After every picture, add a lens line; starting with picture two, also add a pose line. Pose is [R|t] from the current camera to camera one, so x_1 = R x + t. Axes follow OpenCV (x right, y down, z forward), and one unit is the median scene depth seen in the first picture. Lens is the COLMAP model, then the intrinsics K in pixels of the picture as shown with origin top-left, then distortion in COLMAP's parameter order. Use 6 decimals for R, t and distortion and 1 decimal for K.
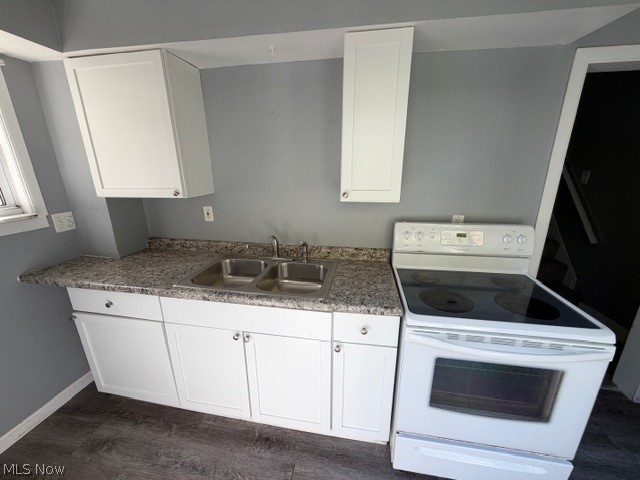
lens RADIAL K [[257.2, 0, 319.1], [0, 257.2, 237.3], [0, 0, 1]] dist [-0.001908, 0.000159]
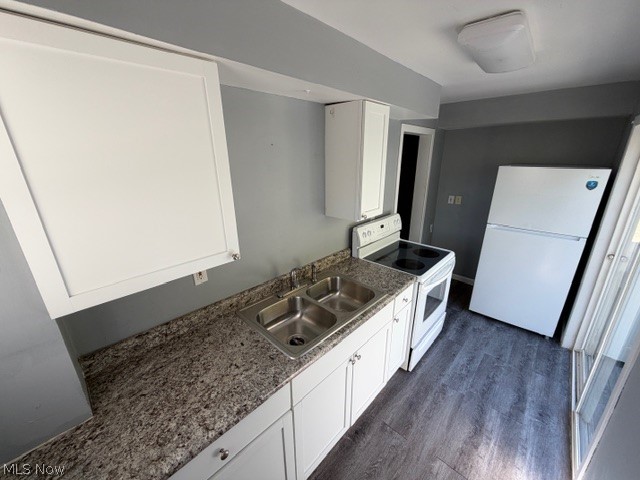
lens RADIAL K [[256.0, 0, 318.1], [0, 256.0, 235.9], [0, 0, 1]] dist [0.000235, 0.000629]
pose [[0.559801, -0.250927, 0.789720, -0.955116], [0.222756, 0.963536, 0.148253, -0.275108], [-0.798124, 0.092923, 0.595284, 0.347493]]
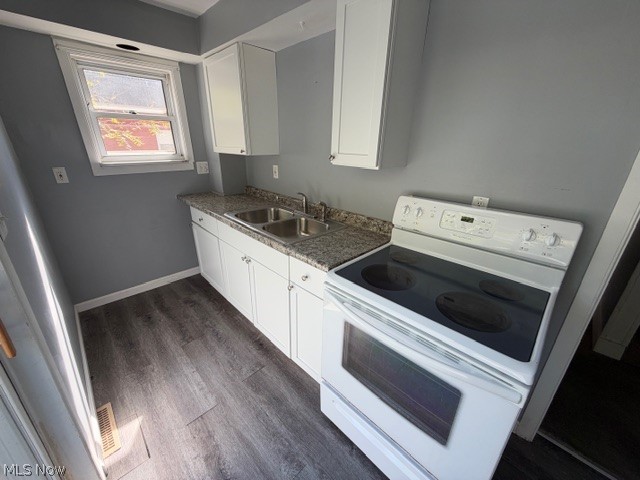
lens RADIAL K [[257.2, 0, 319.1], [0, 257.2, 237.3], [0, 0, 1]] dist [-0.001908, 0.000159]
pose [[0.813057, 0.223184, -0.537706, 0.603816], [-0.177754, 0.974664, 0.135772, 0.017408], [0.554384, -0.014811, 0.832129, 0.069064]]
